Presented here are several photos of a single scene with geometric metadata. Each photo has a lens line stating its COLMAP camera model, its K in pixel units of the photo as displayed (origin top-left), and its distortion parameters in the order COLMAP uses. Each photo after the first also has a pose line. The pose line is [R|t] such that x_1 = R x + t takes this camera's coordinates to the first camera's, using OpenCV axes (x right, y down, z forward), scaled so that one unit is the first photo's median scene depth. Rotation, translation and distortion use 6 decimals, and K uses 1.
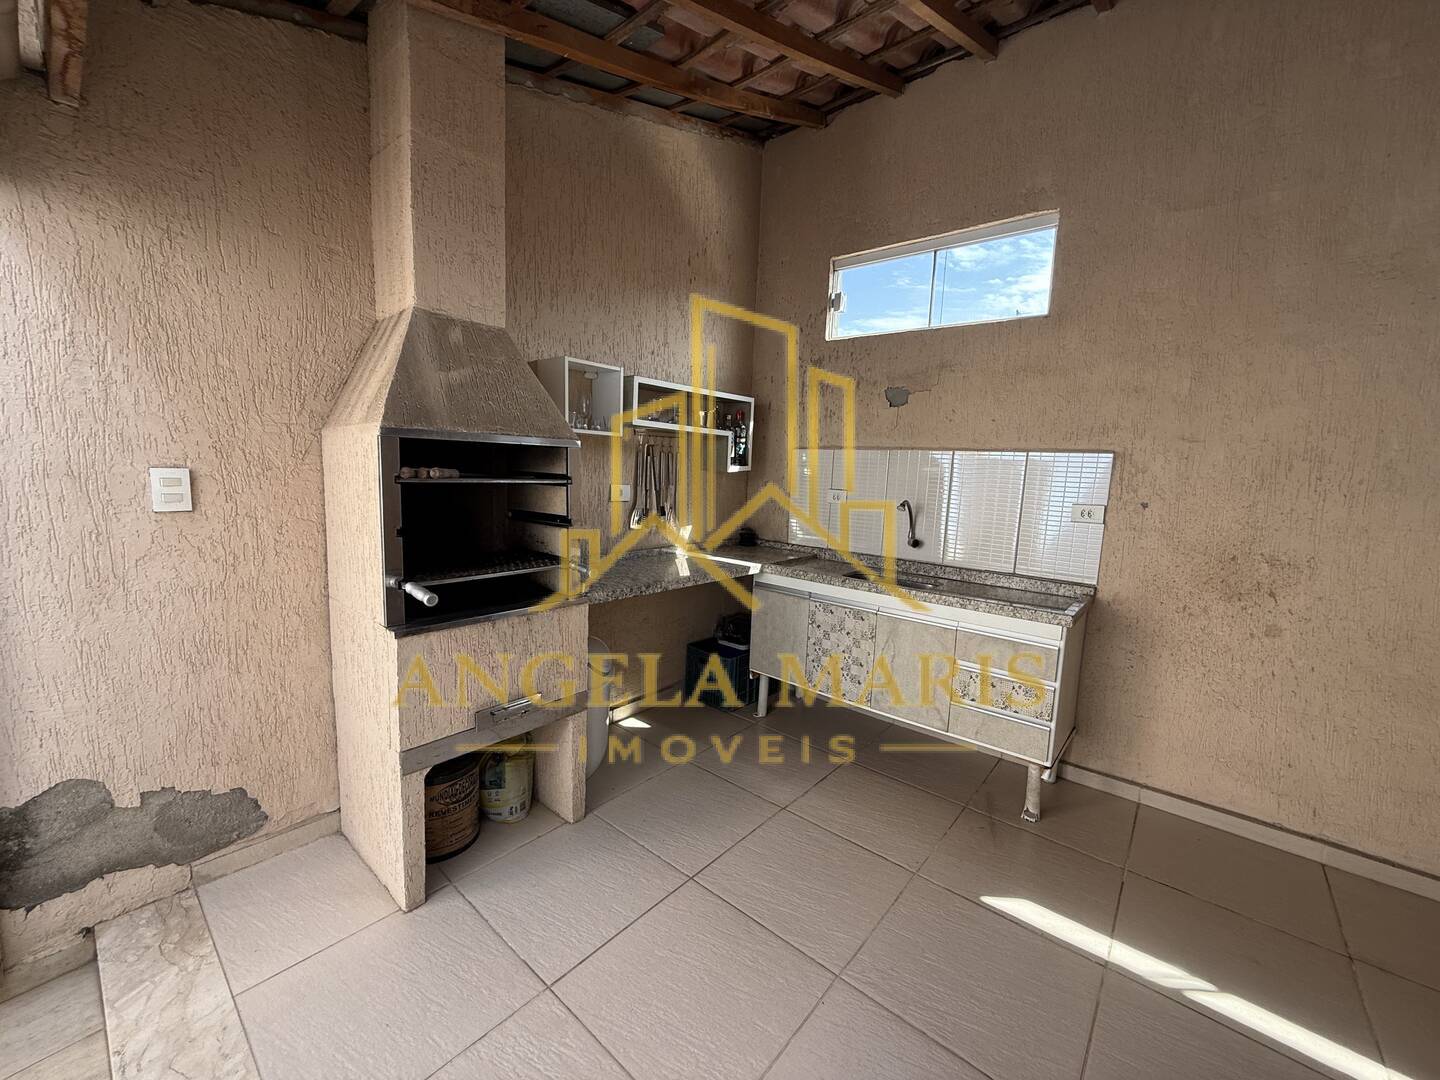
lens RADIAL K [[573.5, 0, 716.6], [0, 573.5, 540.2], [0, 0, 1]] dist [0.000280, 0.000021]
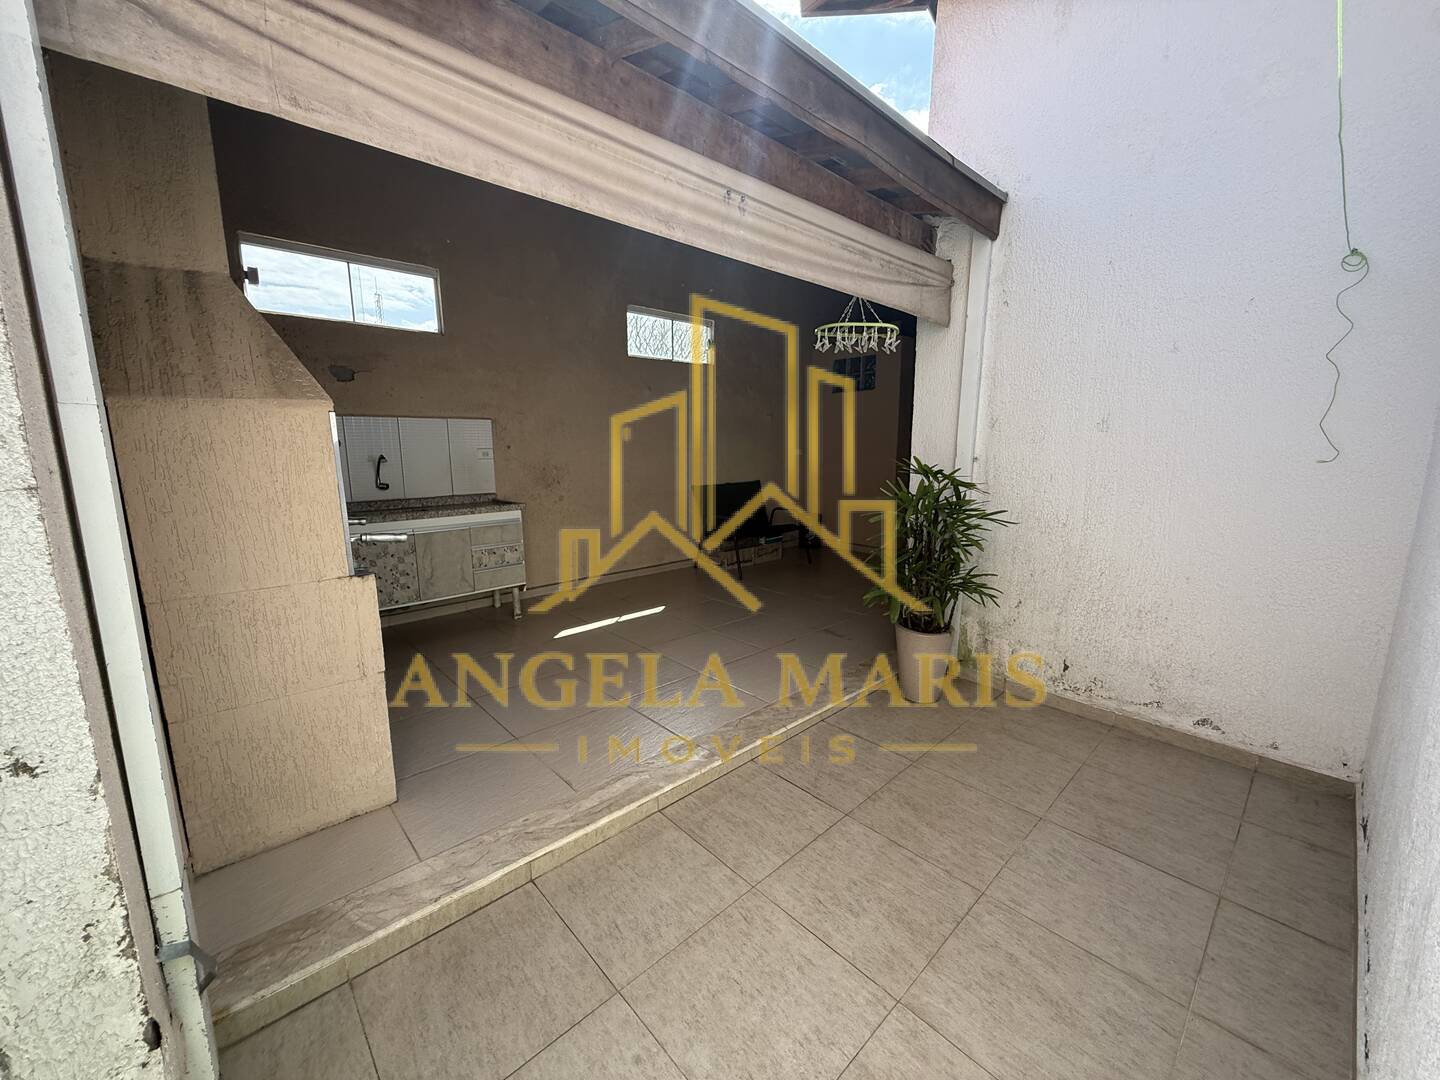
lens RADIAL K [[573.5, 0, 718.5], [0, 573.5, 542.4], [0, 0, 1]] dist [0.000280, 0.000021]
pose [[0.120290, -0.211495, 0.969949, -1.042790], [0.135875, 0.971356, 0.194951, -0.027357], [-0.983396, 0.108341, 0.145582, 0.052946]]
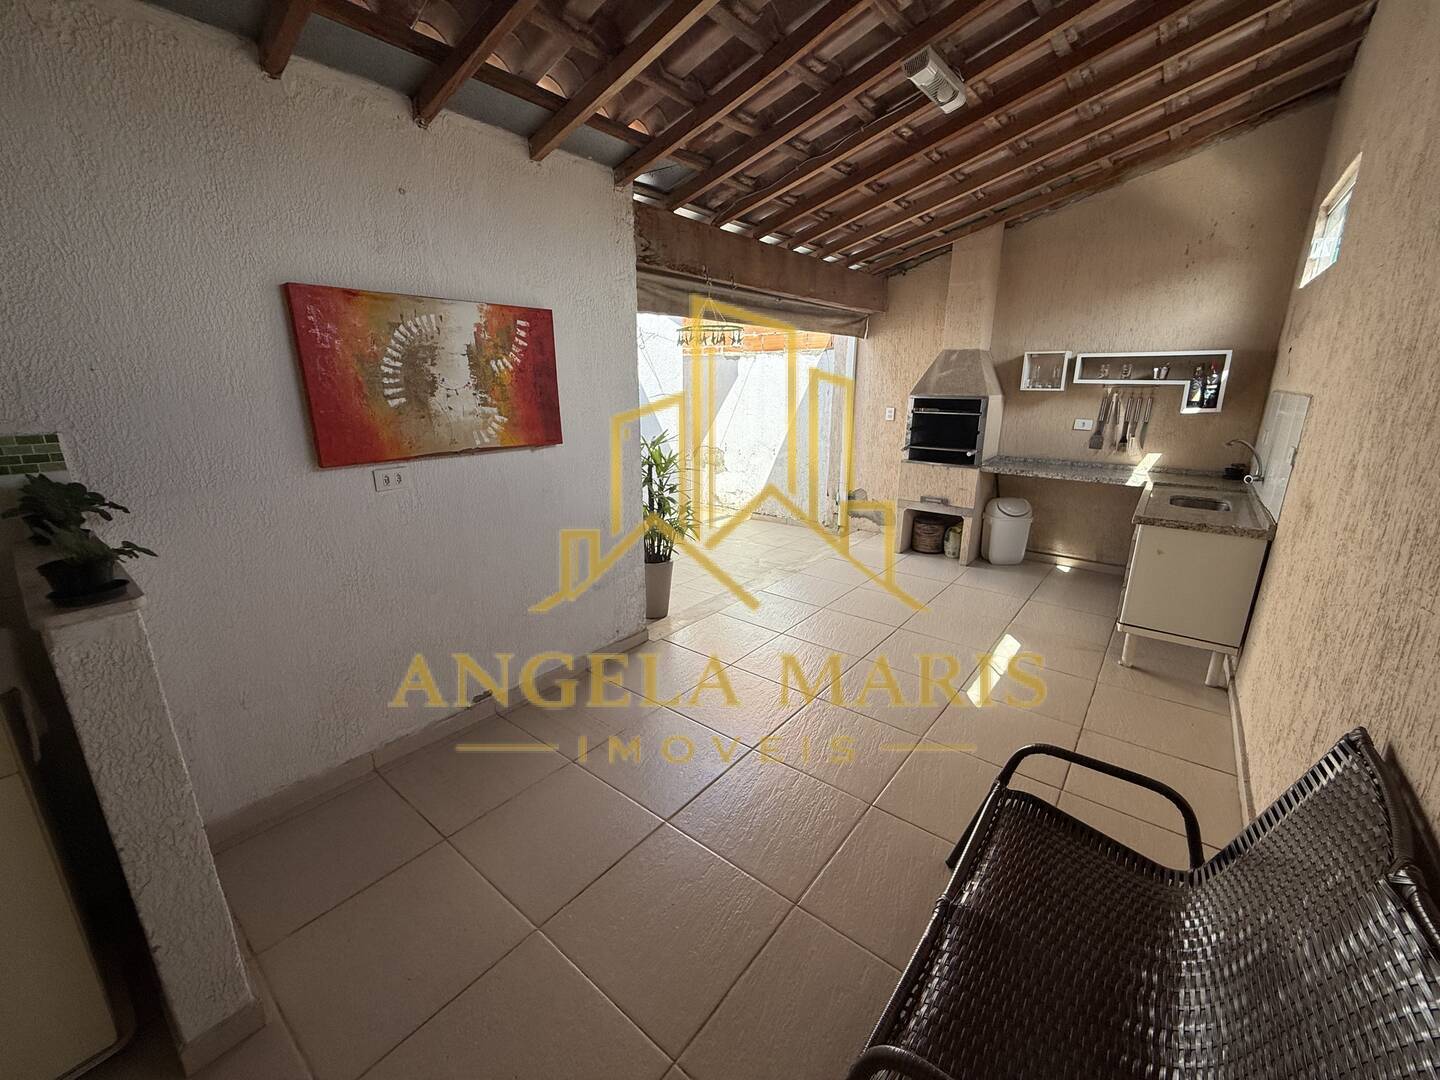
lens RADIAL K [[573.5, 0, 713.7], [0, 573.5, 538.9], [0, 0, 1]] dist [0.000280, 0.000021]
pose [[0.023246, 0.228863, -0.973181, 1.665291], [-0.128409, 0.966064, 0.224122, 0.001408], [0.991449, 0.119755, 0.051846, -0.096676]]
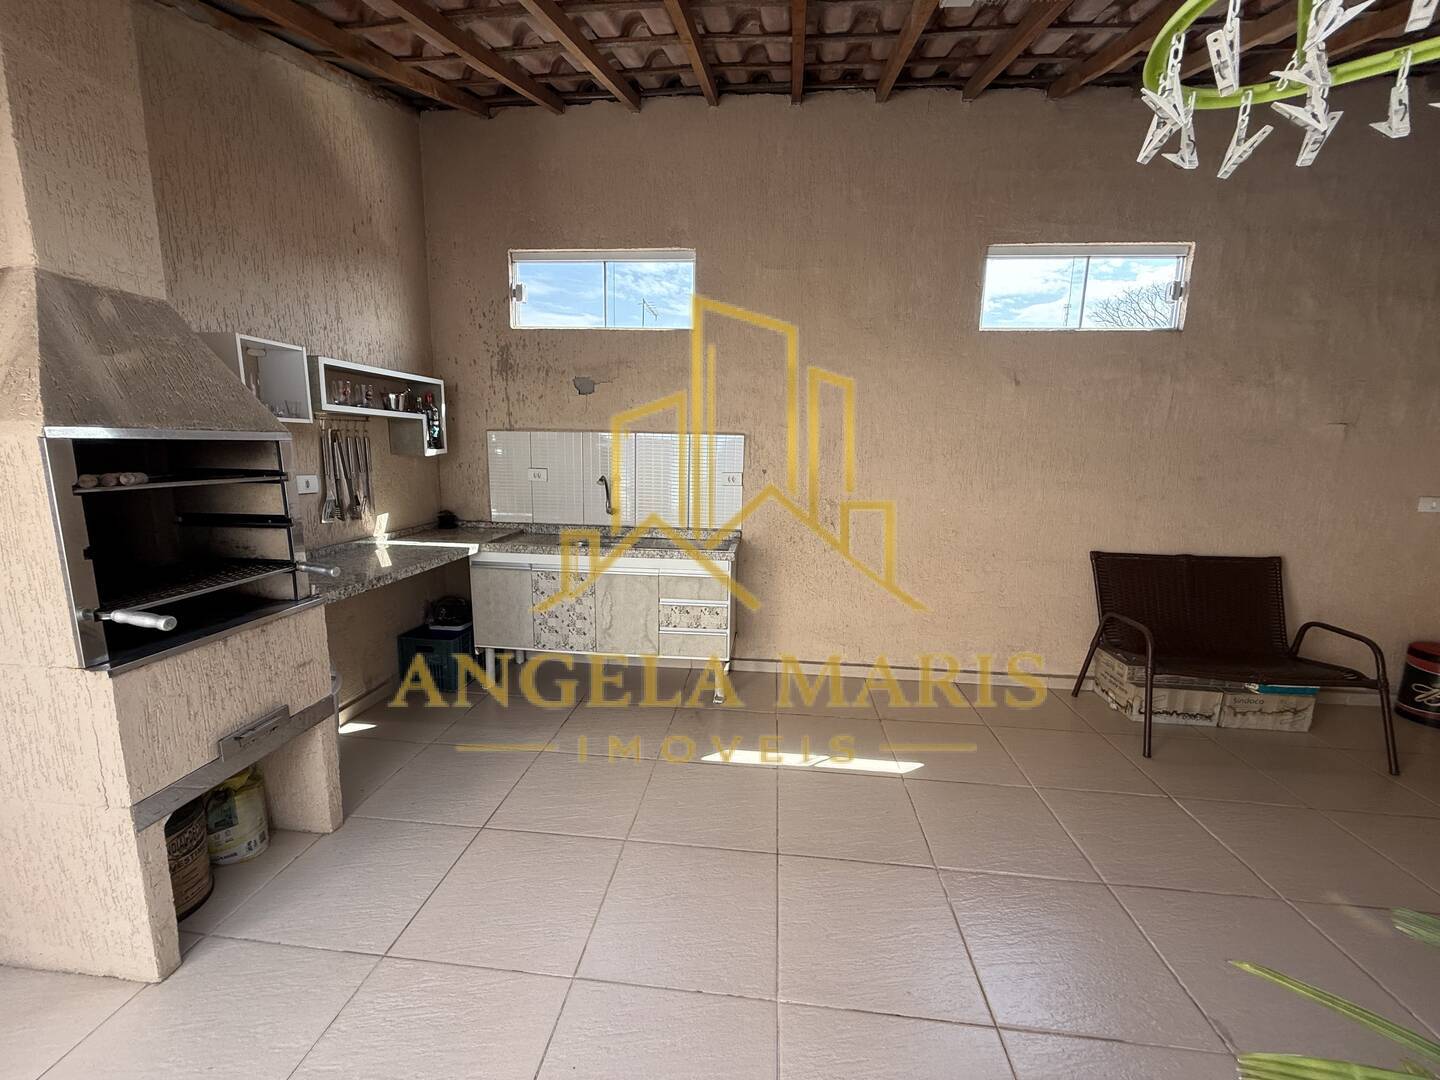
lens RADIAL K [[573.5, 0, 717.1], [0, 573.5, 541.5], [0, 0, 1]] dist [0.000280, 0.000021]
pose [[0.823319, -0.117243, 0.555337, -0.168105], [0.085996, 0.992905, 0.082128, -0.013192], [-0.561026, -0.019861, 0.827560, -0.128843]]
